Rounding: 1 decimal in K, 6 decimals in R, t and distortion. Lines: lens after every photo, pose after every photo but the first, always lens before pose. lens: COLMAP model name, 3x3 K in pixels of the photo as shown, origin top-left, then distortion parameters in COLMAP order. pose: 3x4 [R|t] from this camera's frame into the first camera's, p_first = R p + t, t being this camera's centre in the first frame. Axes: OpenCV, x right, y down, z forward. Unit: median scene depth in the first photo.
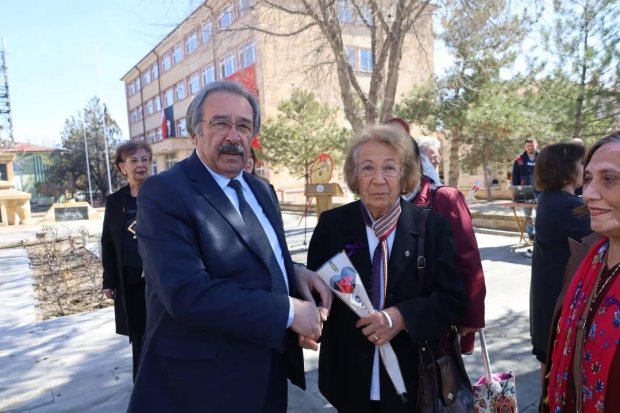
lens RADIAL K [[432.2, 0, 310.8], [0, 432.2, 210.5], [0, 0, 1]] dist [0.002854, -0.002555]
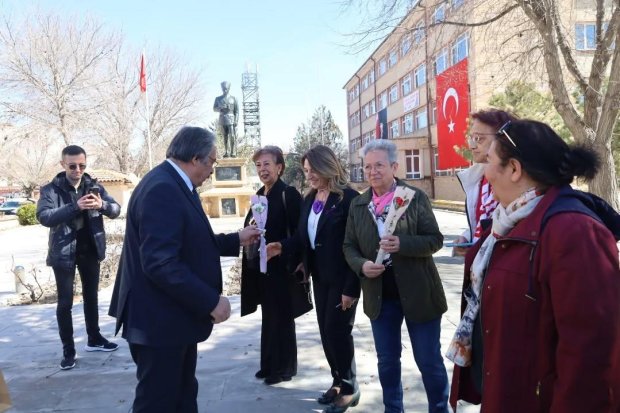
lens RADIAL K [[432.2, 0, 308.8], [0, 432.2, 209.2], [0, 0, 1]] dist [0.002854, -0.002555]
pose [[0.878738, 0.037985, -0.475791, 0.047652], [-0.039728, 0.999190, 0.006397, -0.001858], [0.475649, 0.013281, 0.879535, 0.013612]]
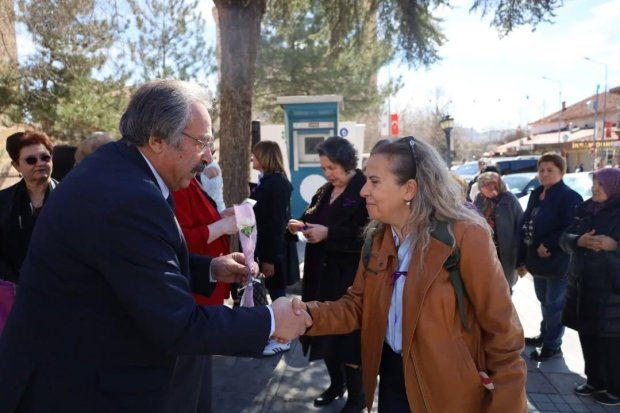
lens RADIAL K [[432.2, 0, 309.6], [0, 432.2, 205.8], [0, 0, 1]] dist [0.002854, -0.002555]
pose [[0.653946, -0.035954, 0.755687, -0.003869], [0.043133, 0.999017, 0.010205, 0.005199], [-0.755311, 0.025922, 0.654854, -0.041430]]
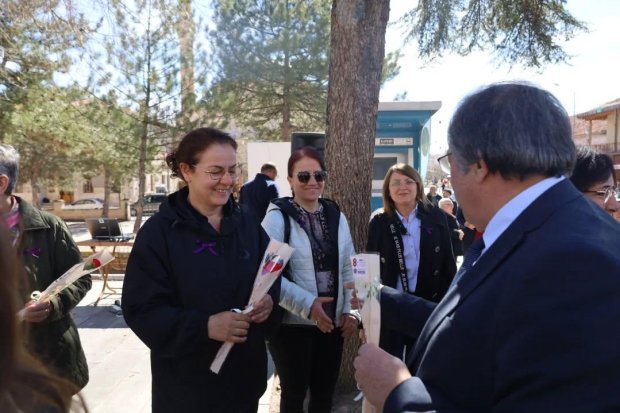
lens RADIAL K [[432.2, 0, 310.8], [0, 432.2, 206.2], [0, 0, 1]] dist [0.002854, -0.002555]
pose [[0.575633, 0.000432, 0.817708, 0.032367], [0.041594, 0.998690, -0.029807, -0.017173], [-0.816650, 0.051170, 0.574861, 0.114492]]
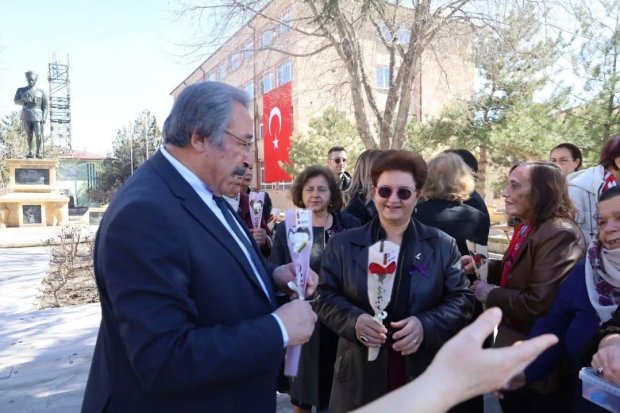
lens RADIAL K [[432.2, 0, 311.2], [0, 432.2, 211.3], [0, 0, 1]] dist [0.002854, -0.002555]
pose [[0.994344, 0.045958, -0.095747, 0.052259], [-0.049373, 0.998215, -0.033606, 0.001795], [0.094032, 0.038144, 0.994838, -0.012831]]
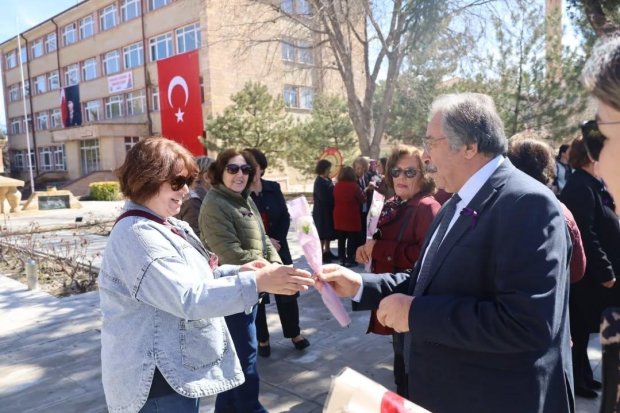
lens RADIAL K [[496.7, 0, 311.8], [0, 496.7, 215.9], [0, 0, 1]] dist [-0.008810, 0.009899]
pose [[0.971702, -0.006458, 0.236122, -0.243826], [0.003083, 0.999888, 0.014661, 0.023000], [-0.236190, -0.013518, 0.971613, -0.223359]]
